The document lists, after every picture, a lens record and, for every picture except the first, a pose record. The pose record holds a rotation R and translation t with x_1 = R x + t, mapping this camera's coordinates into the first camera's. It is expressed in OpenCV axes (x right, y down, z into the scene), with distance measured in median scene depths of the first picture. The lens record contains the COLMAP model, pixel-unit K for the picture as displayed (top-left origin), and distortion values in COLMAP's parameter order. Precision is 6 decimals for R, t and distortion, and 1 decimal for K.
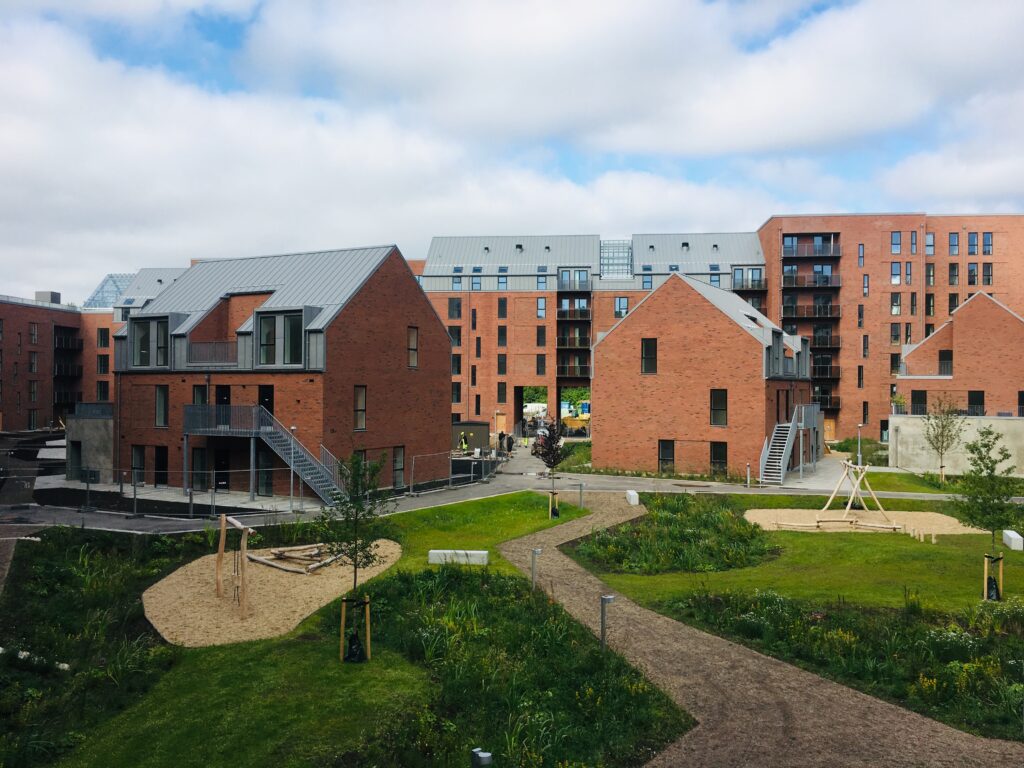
lens RADIAL K [[880.5, 0, 506.9], [0, 880.5, 377.0], [0, 0, 1]] dist [0.099028, -0.150480]
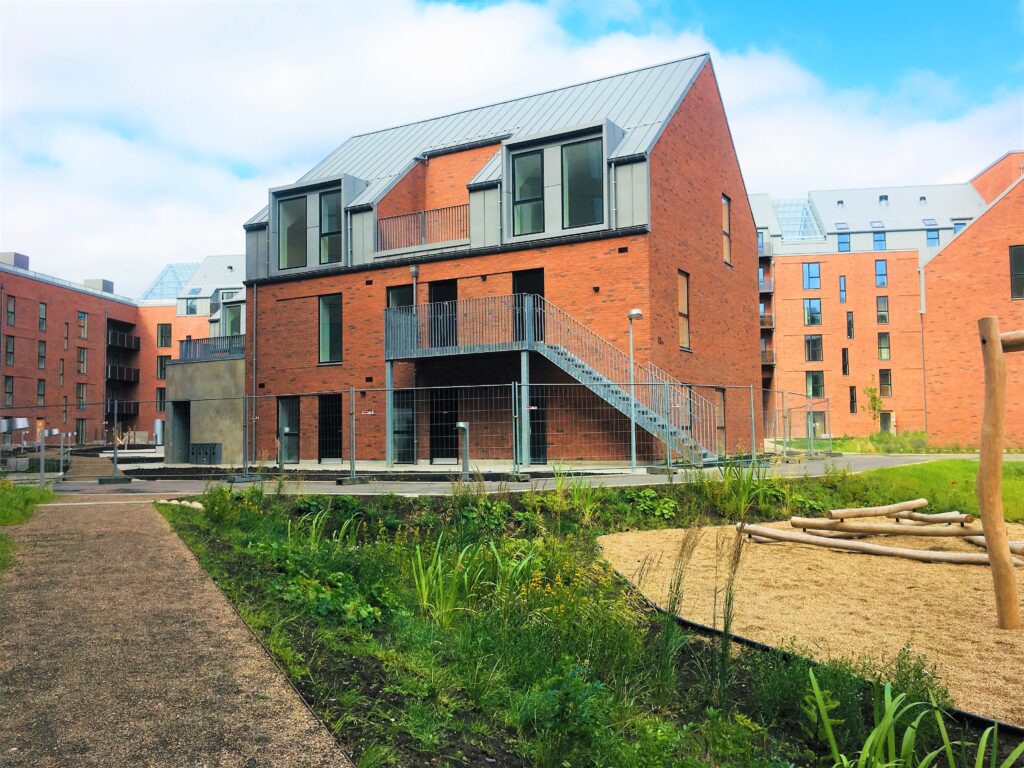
lens RADIAL K [[880.5, 0, 506.9], [0, 880.5, 377.0], [0, 0, 1]] dist [0.099028, -0.150480]
pose [[0.999517, -0.021749, -0.022180, -0.208981], [0.020478, 0.998219, -0.056036, 0.083763], [0.023359, 0.055555, 0.998182, 0.331072]]
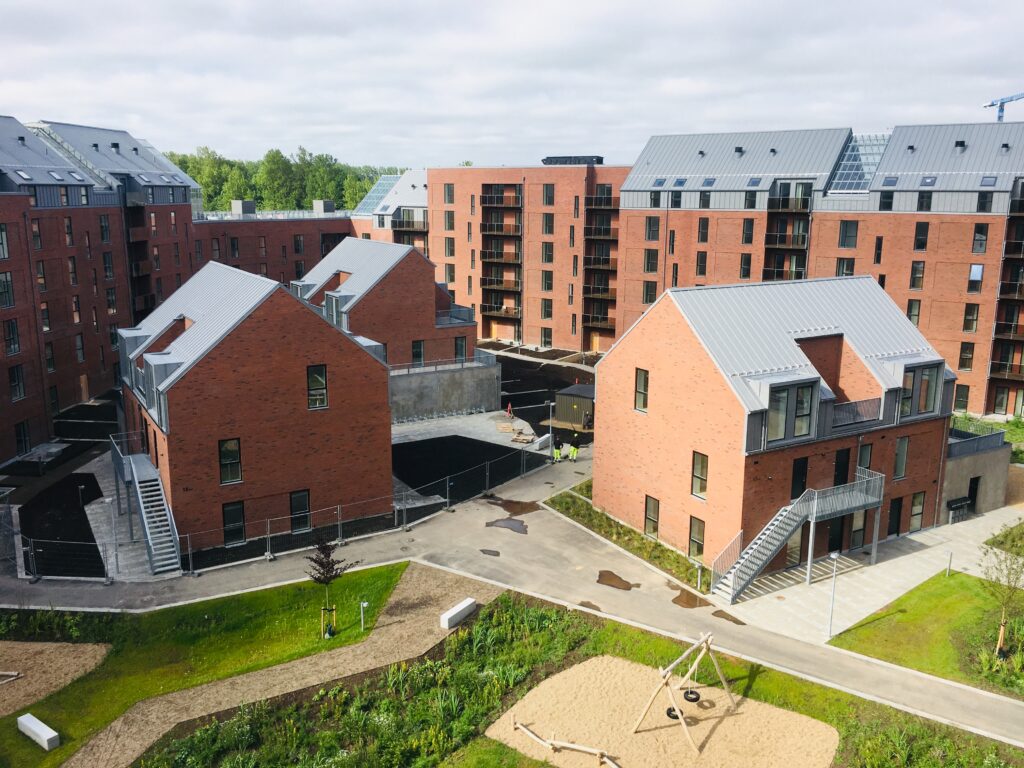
lens RADIAL K [[880.5, 0, 506.9], [0, 880.5, 377.0], [0, 0, 1]] dist [0.099028, -0.150480]
pose [[0.860858, 0.105517, -0.497784, 0.449867], [0.004963, 0.976476, 0.215569, -0.207643], [0.508821, -0.188045, 0.840084, 0.270422]]
